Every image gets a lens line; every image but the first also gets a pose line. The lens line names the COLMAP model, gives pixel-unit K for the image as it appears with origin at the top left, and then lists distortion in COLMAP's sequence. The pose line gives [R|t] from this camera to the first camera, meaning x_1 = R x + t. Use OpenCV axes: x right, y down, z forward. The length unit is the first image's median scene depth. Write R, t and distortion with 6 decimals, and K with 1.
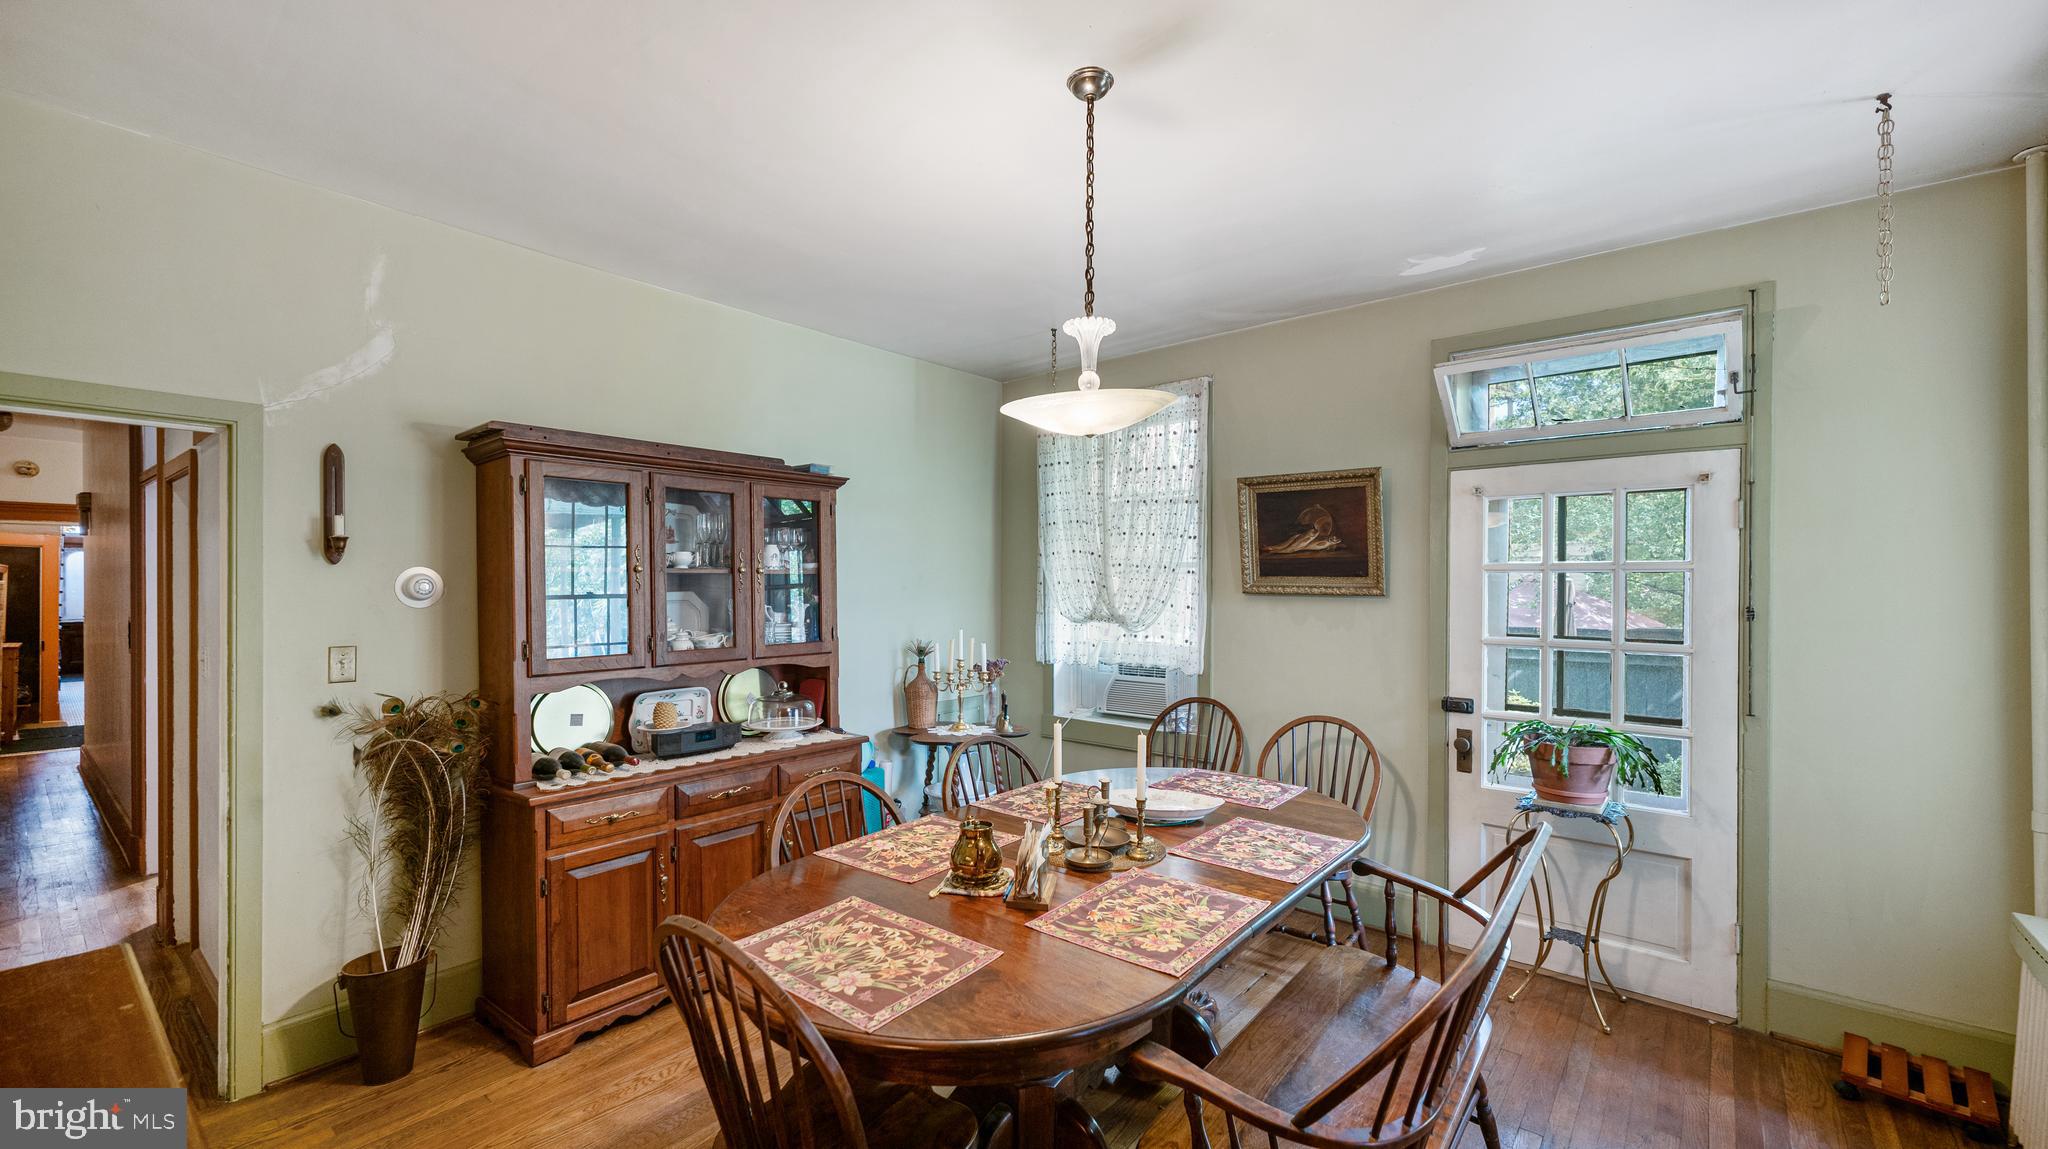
lens RADIAL K [[825.4, 0, 1020.1], [0, 825.4, 581.9], [0, 0, 1]] dist [-0.001843, -0.000524]
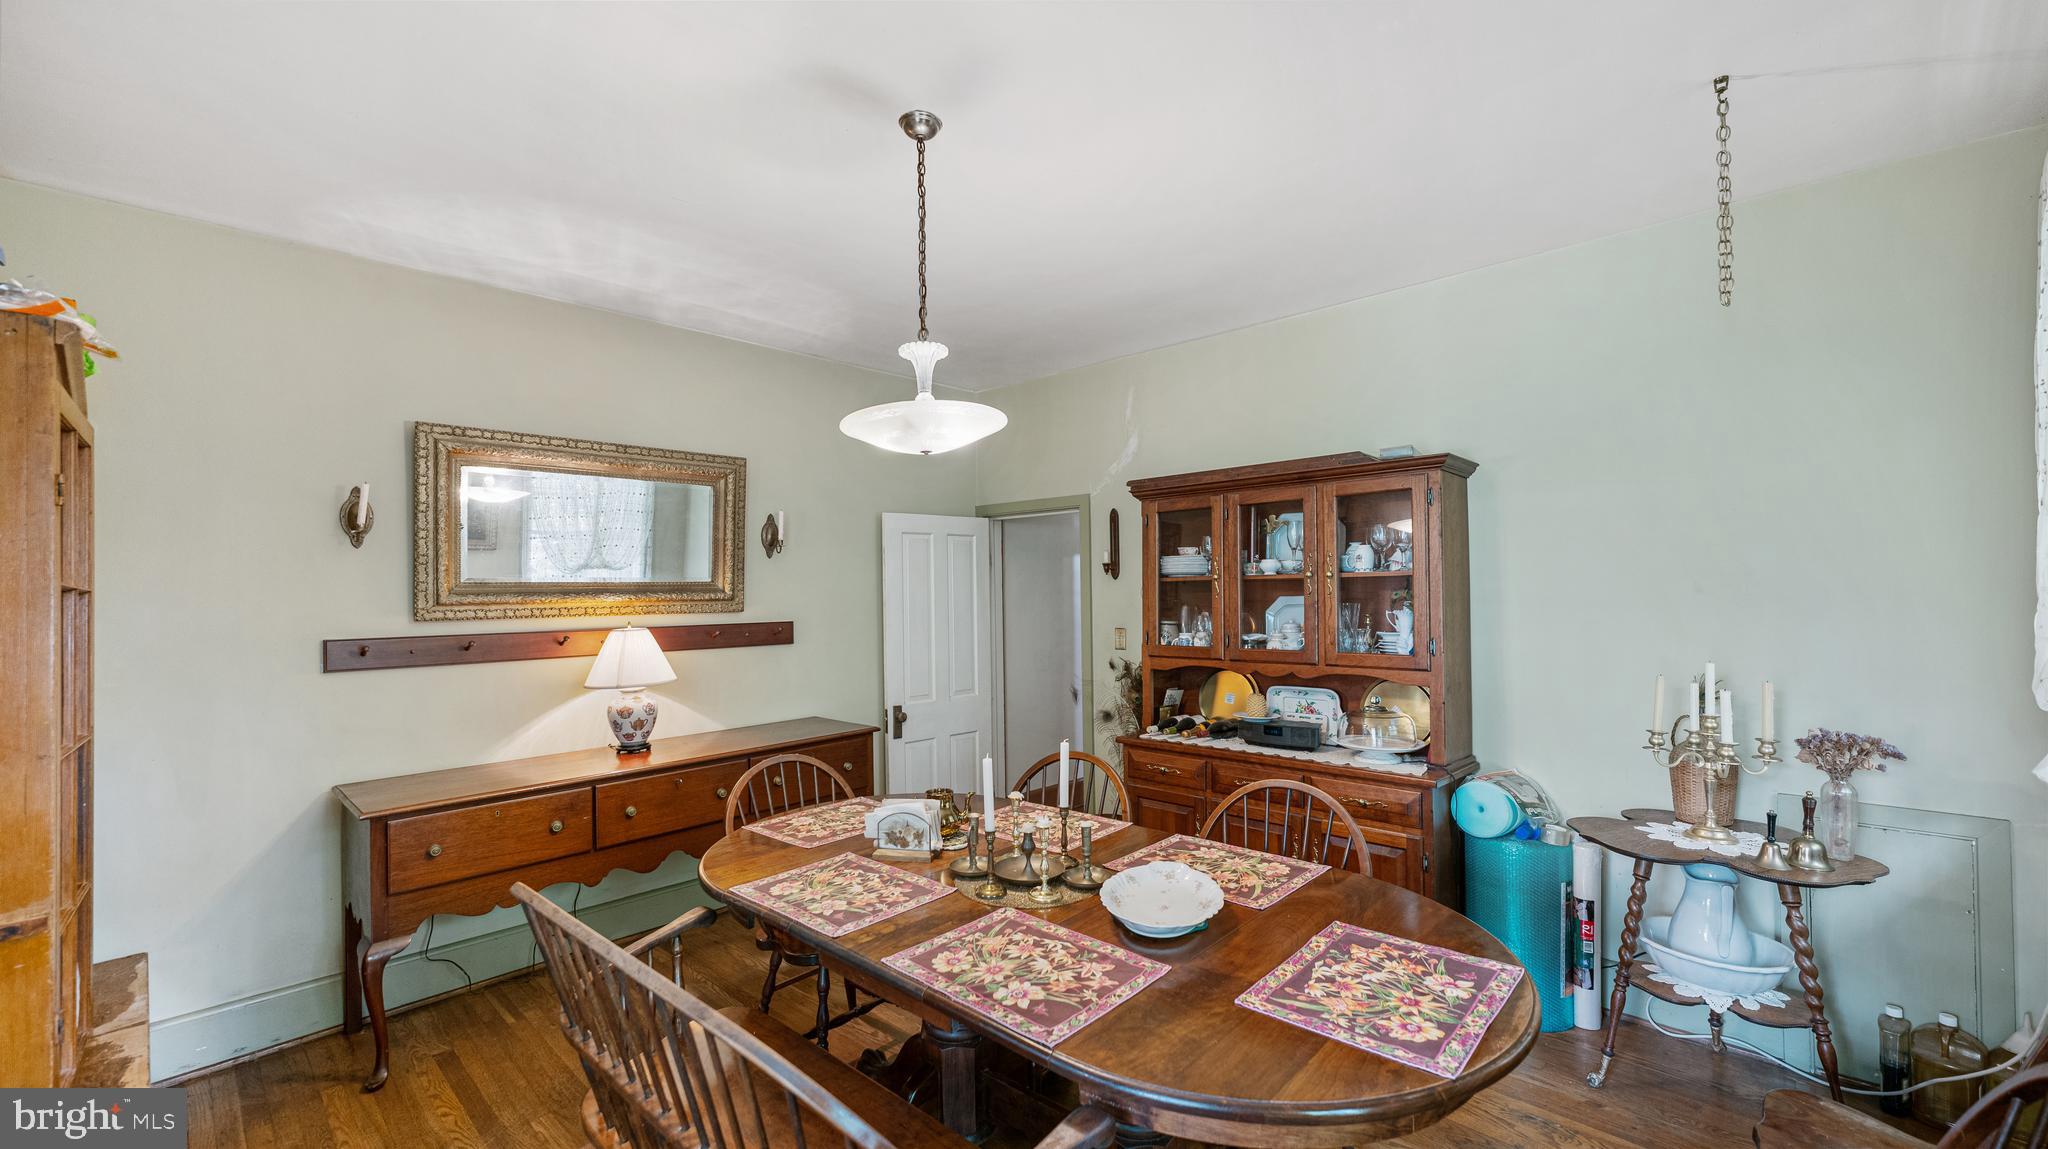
lens RADIAL K [[825.4, 0, 1020.1], [0, 825.4, 581.9], [0, 0, 1]] dist [-0.001843, -0.000524]
pose [[-0.061299, -0.011995, -0.998047, 1.103193], [0.010828, 0.999861, -0.012682, 0.004688], [0.998061, -0.011584, -0.061161, 1.149376]]
